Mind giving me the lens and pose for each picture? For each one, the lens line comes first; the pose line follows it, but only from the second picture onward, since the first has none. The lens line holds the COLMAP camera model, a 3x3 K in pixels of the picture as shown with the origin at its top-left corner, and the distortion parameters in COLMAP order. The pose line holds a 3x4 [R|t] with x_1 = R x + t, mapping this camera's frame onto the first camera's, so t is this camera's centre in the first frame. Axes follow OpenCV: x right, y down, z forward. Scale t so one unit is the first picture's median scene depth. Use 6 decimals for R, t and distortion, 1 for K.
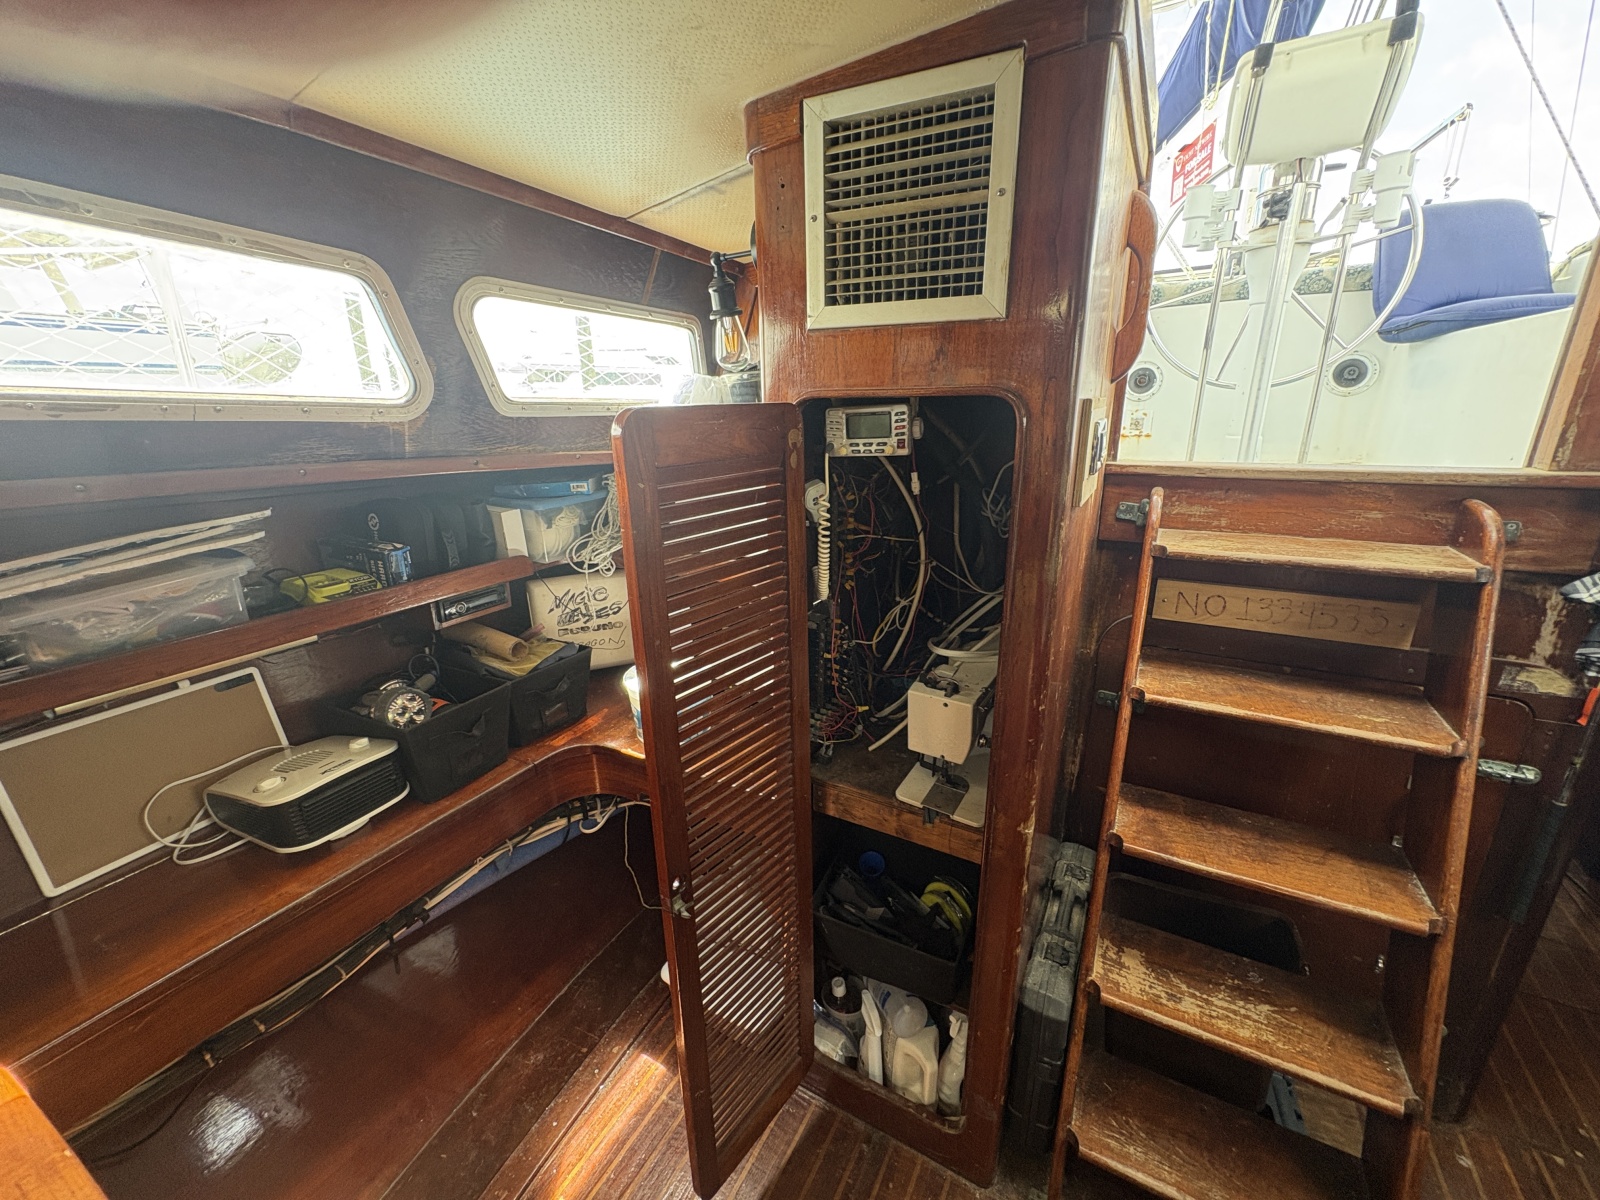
lens RADIAL K [[639.3, 0, 802.3], [0, 639.3, 602.0], [0, 0, 1]] dist [-0.000118, 0.000162]
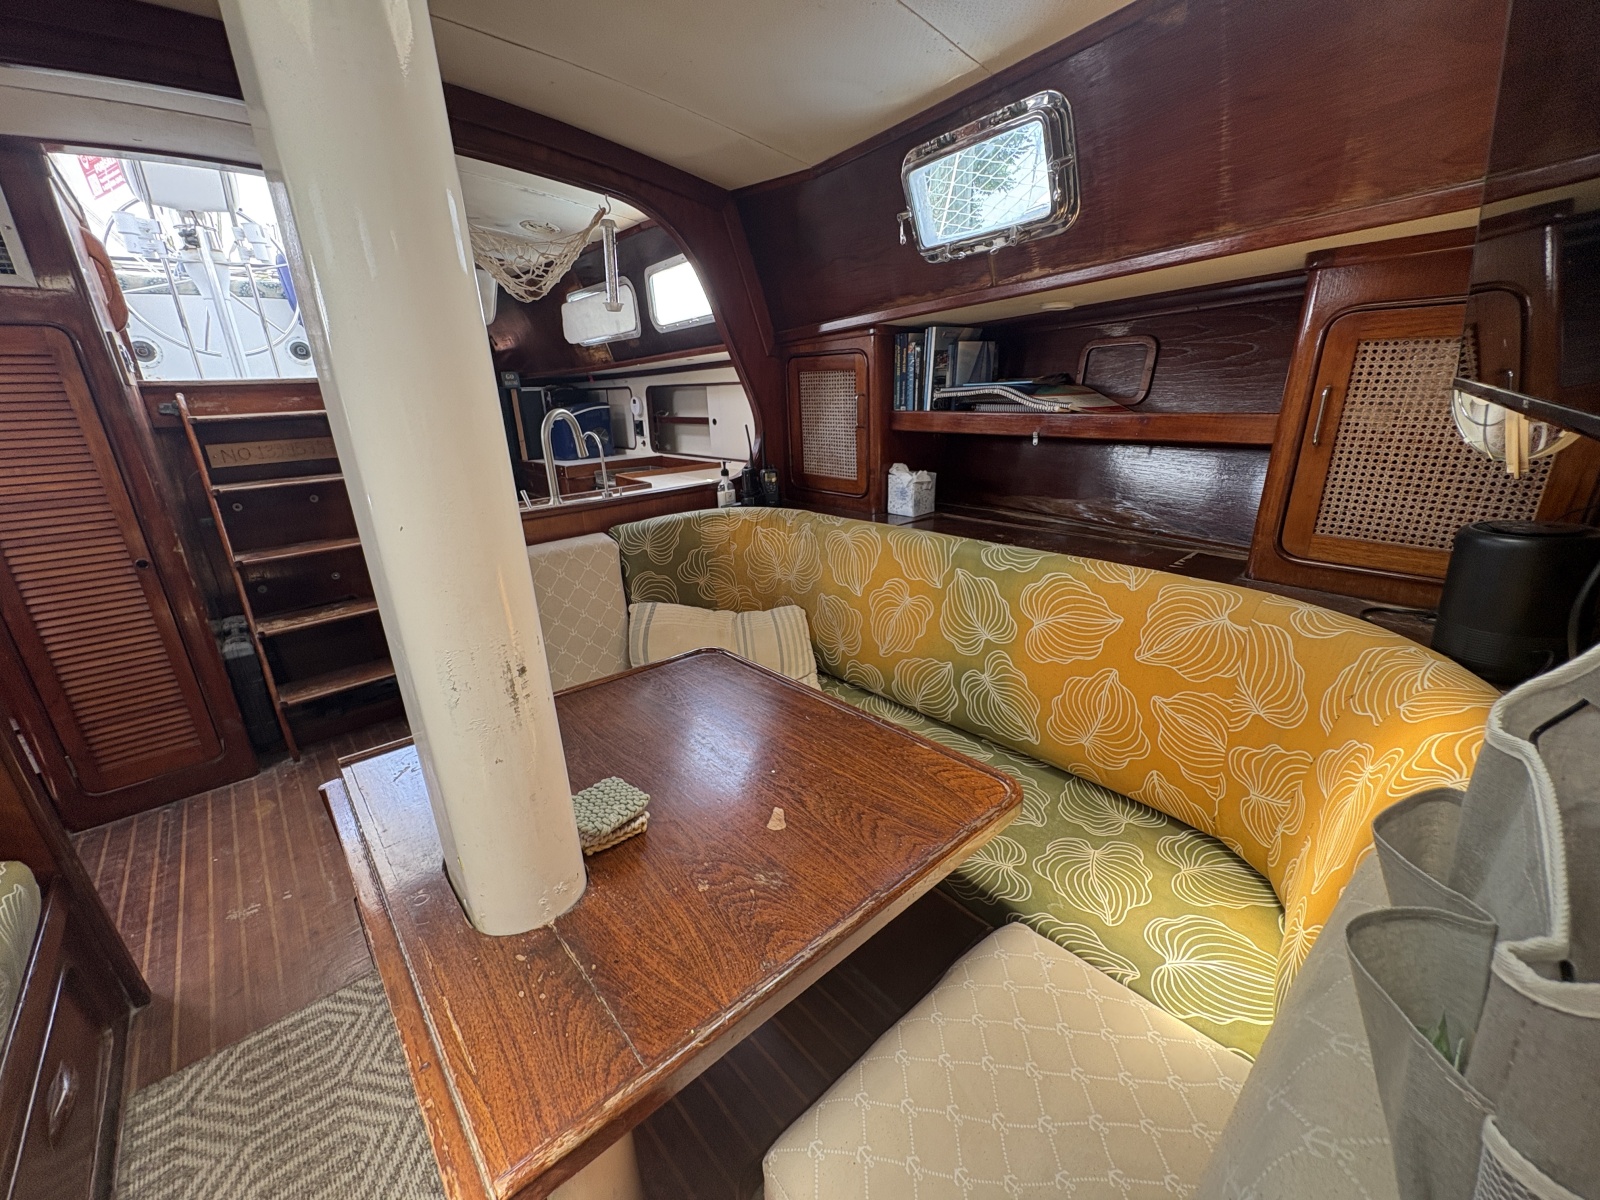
lens RADIAL K [[639.3, 0, 799.9], [0, 639.3, 599.3], [0, 0, 1]] dist [-0.000118, 0.000162]
pose [[0.330638, -0.298161, 0.895421, -0.700277], [0.307586, 0.931022, 0.196438, 0.582179], [-0.892227, 0.210469, 0.399542, -1.247952]]
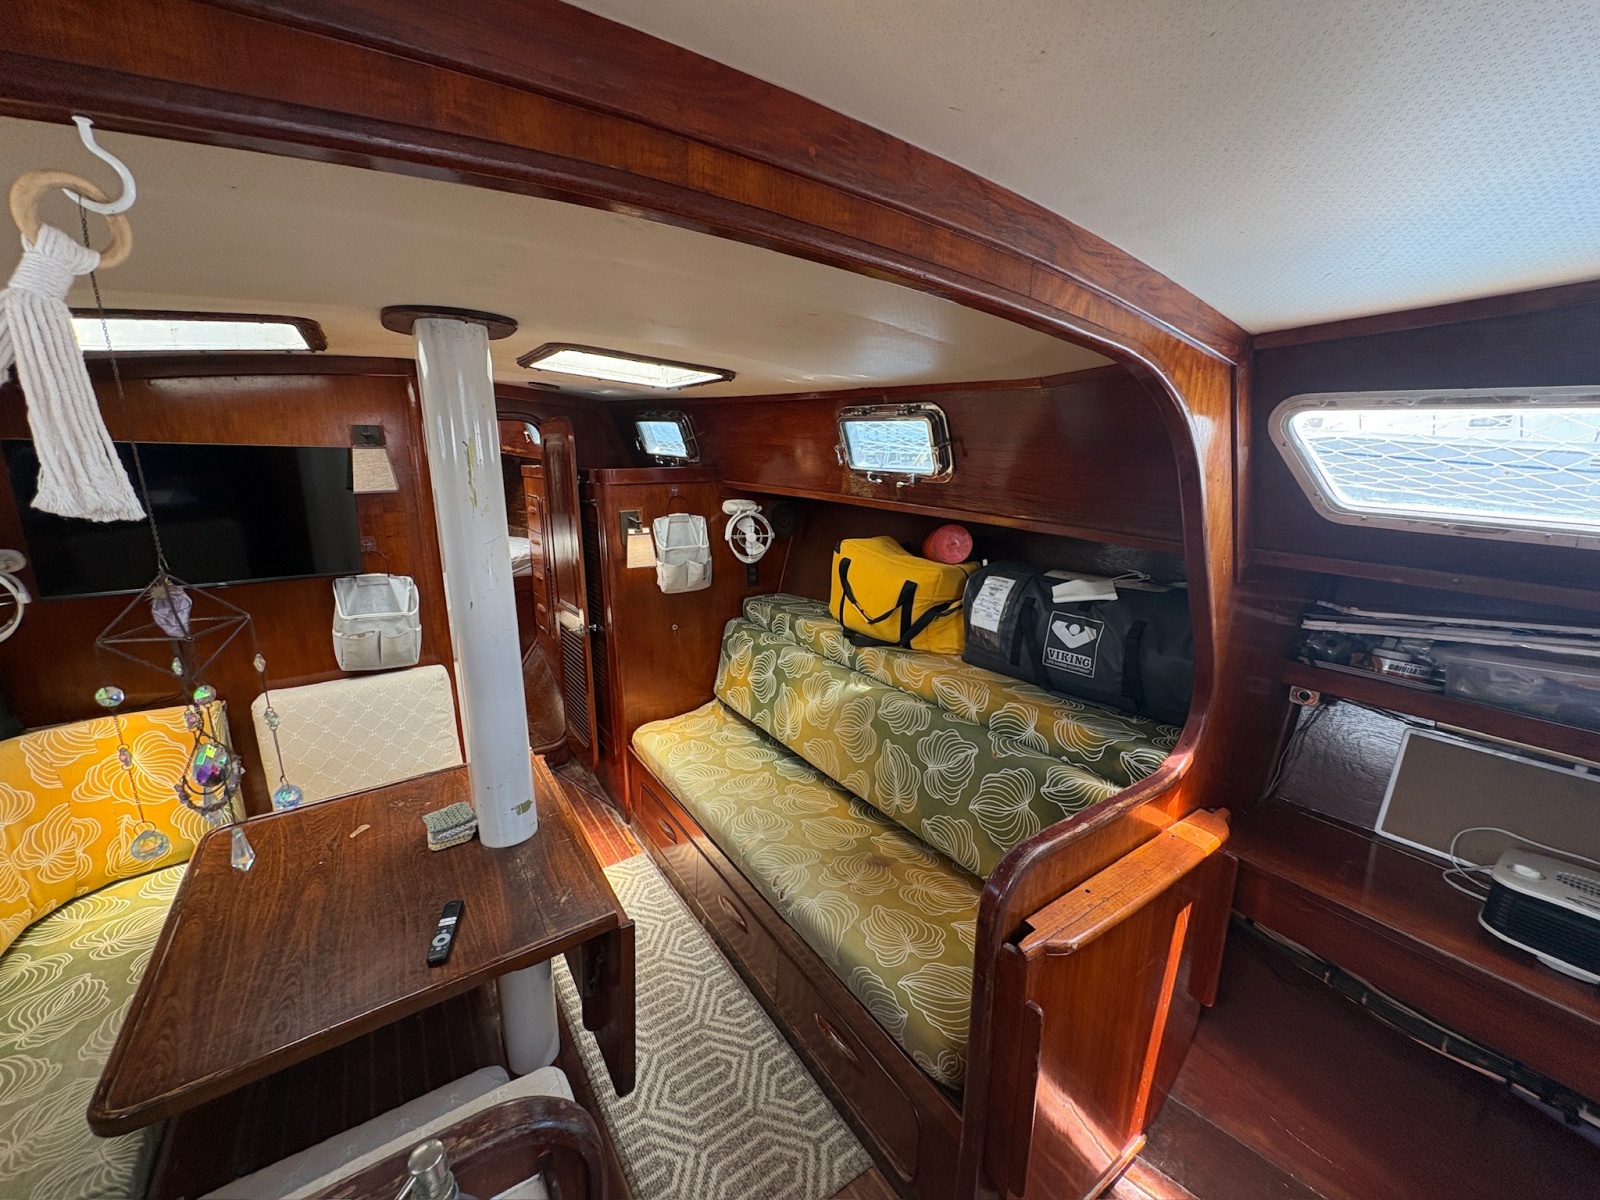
lens RADIAL K [[639.3, 0, 810.8], [0, 639.3, 596.4], [0, 0, 1]] dist [-0.000118, 0.000162]
pose [[-0.441137, 0.210754, -0.872342, 0.520069], [-0.268987, 0.896294, 0.352565, -0.179810], [0.856180, 0.390178, -0.338698, 0.180254]]
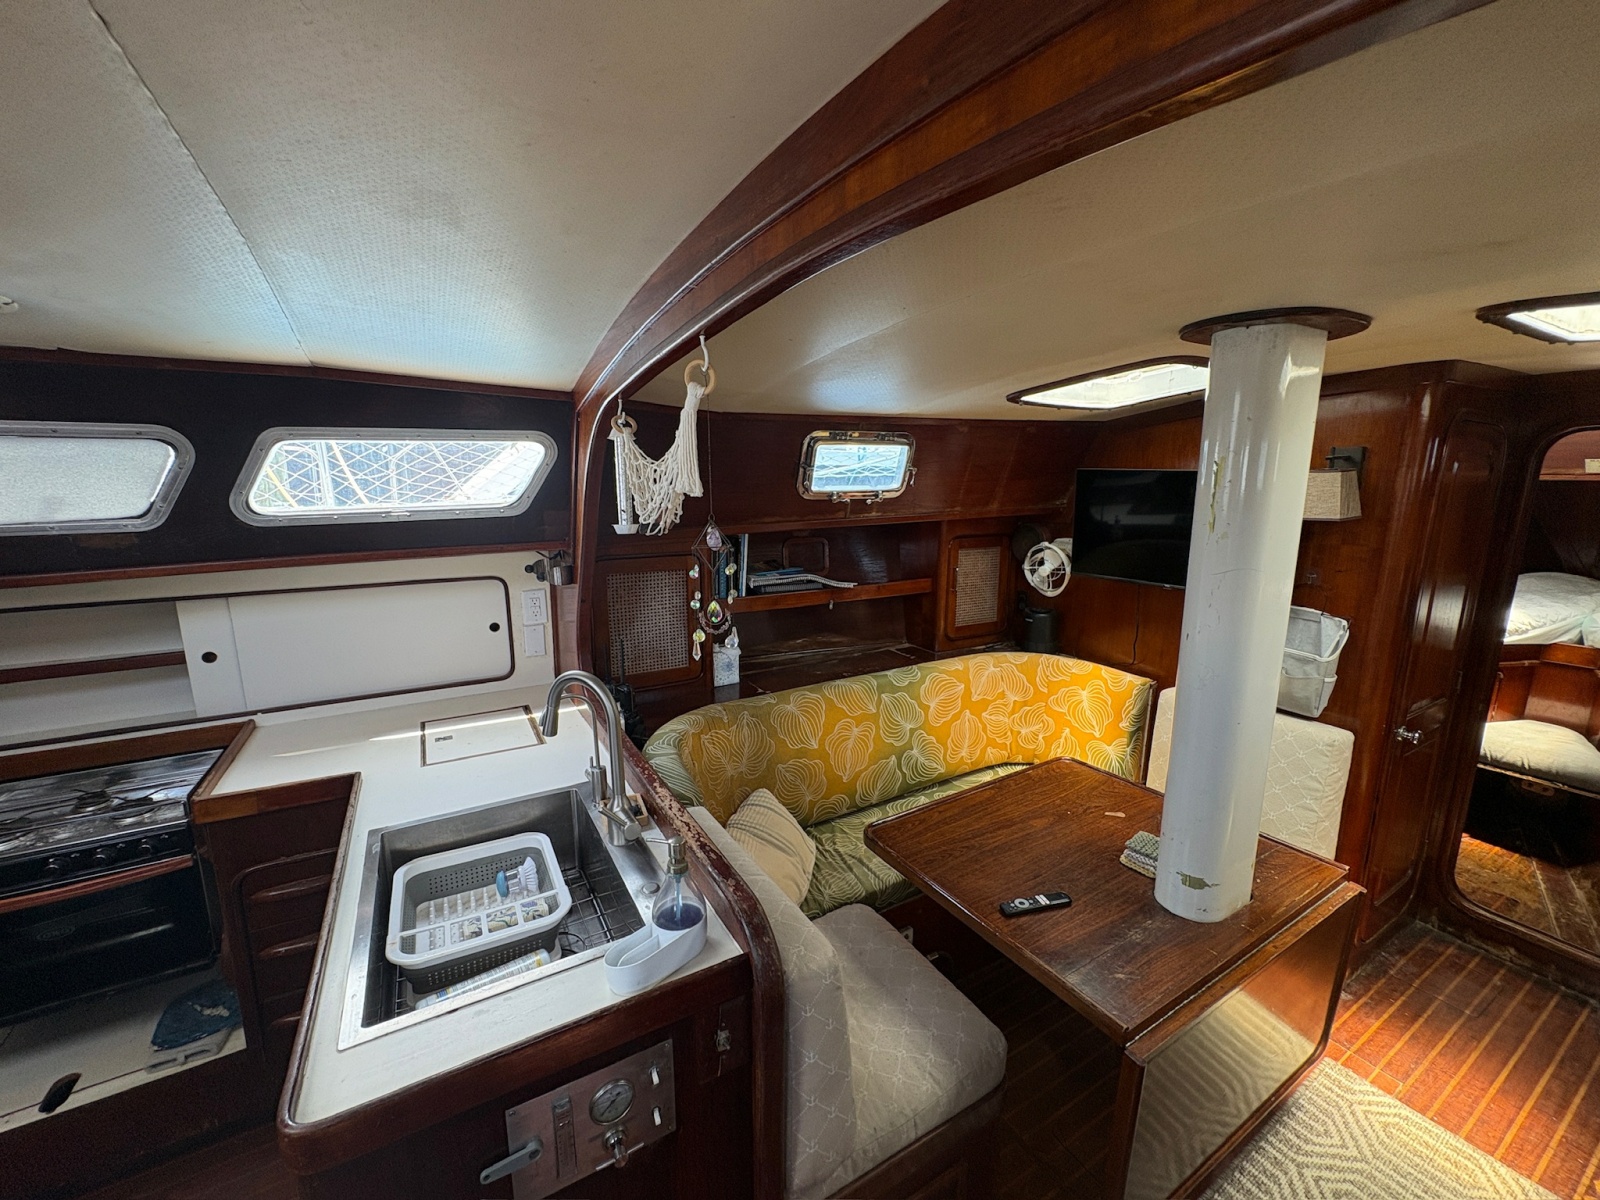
lens RADIAL K [[639.3, 0, 799.9], [0, 639.3, 601.5], [0, 0, 1]] dist [-0.000118, 0.000162]
pose [[-0.859577, -0.075813, 0.505352, -0.195067], [0.168412, 0.891654, 0.420226, -0.202226], [-0.482458, 0.446324, -0.753677, 0.359076]]
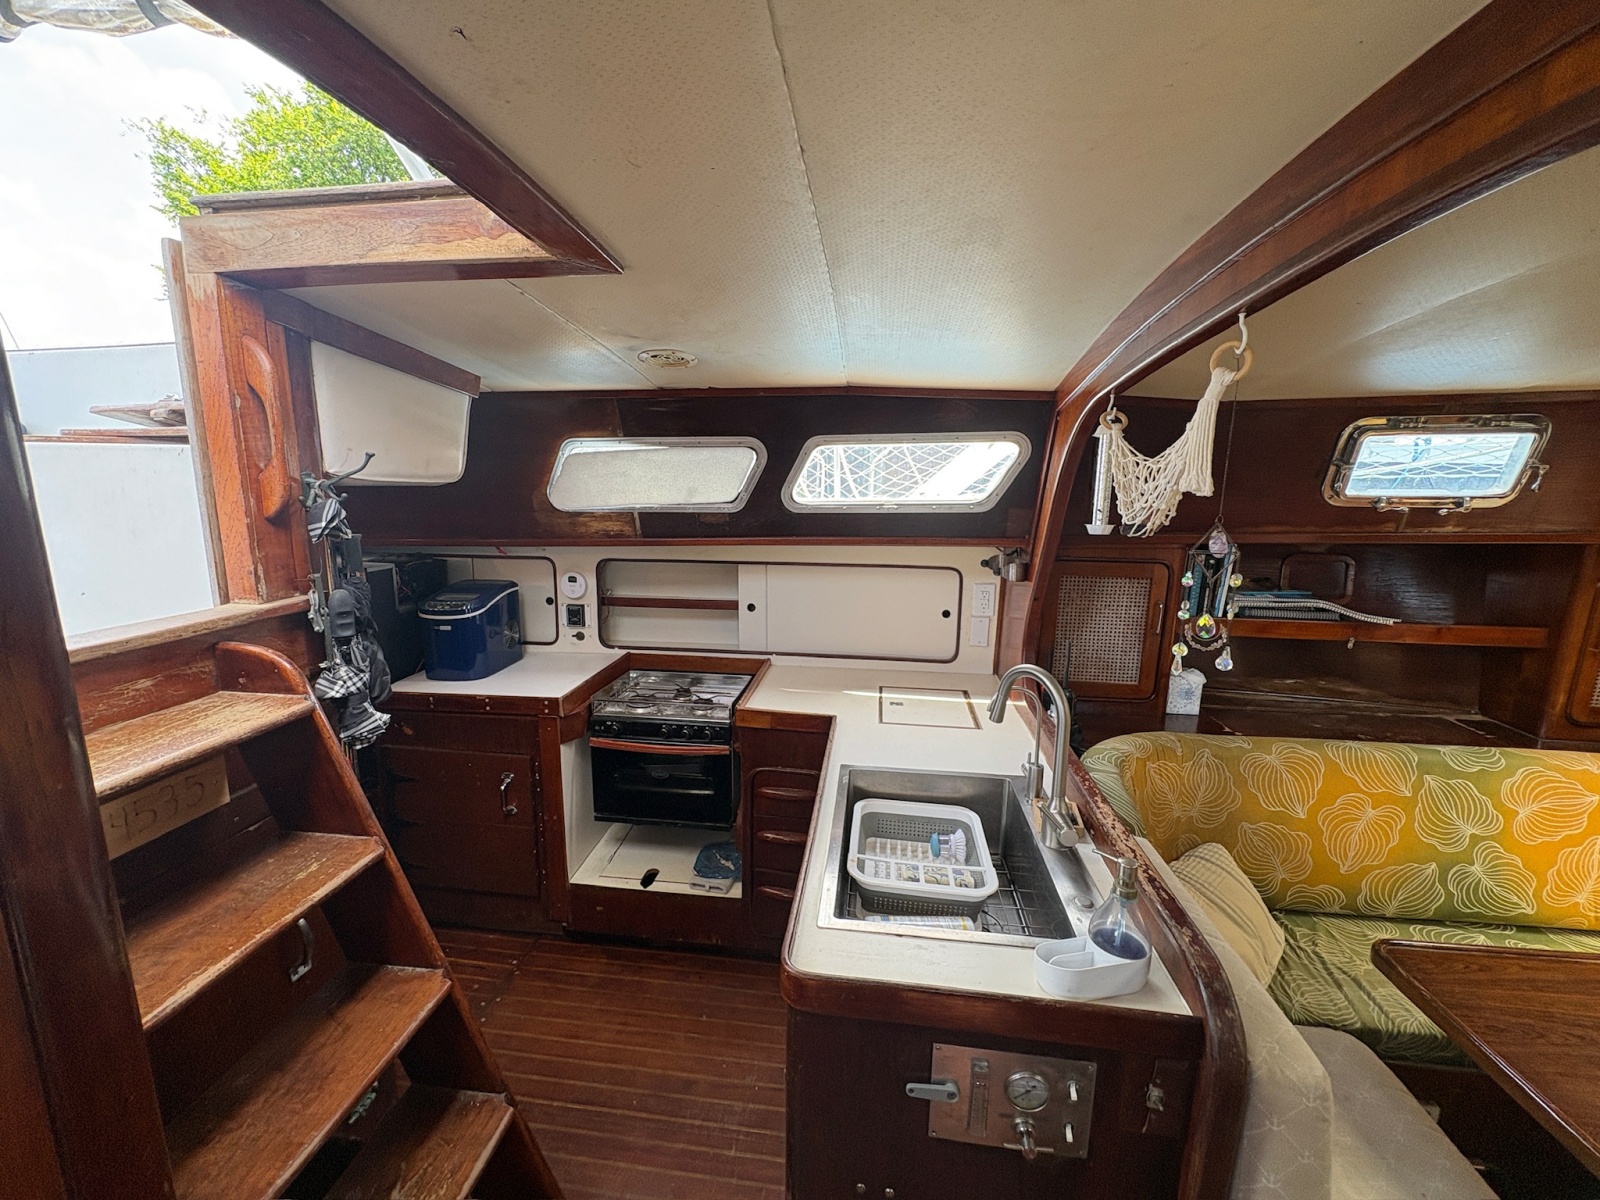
lens RADIAL K [[639.3, 0, 799.0], [0, 639.3, 601.4], [0, 0, 1]] dist [-0.000118, 0.000162]
pose [[-0.369990, -0.157689, 0.915555, -0.174364], [0.275215, 0.922652, 0.270130, -0.215037], [-0.887335, 0.351920, -0.297974, 0.420574]]
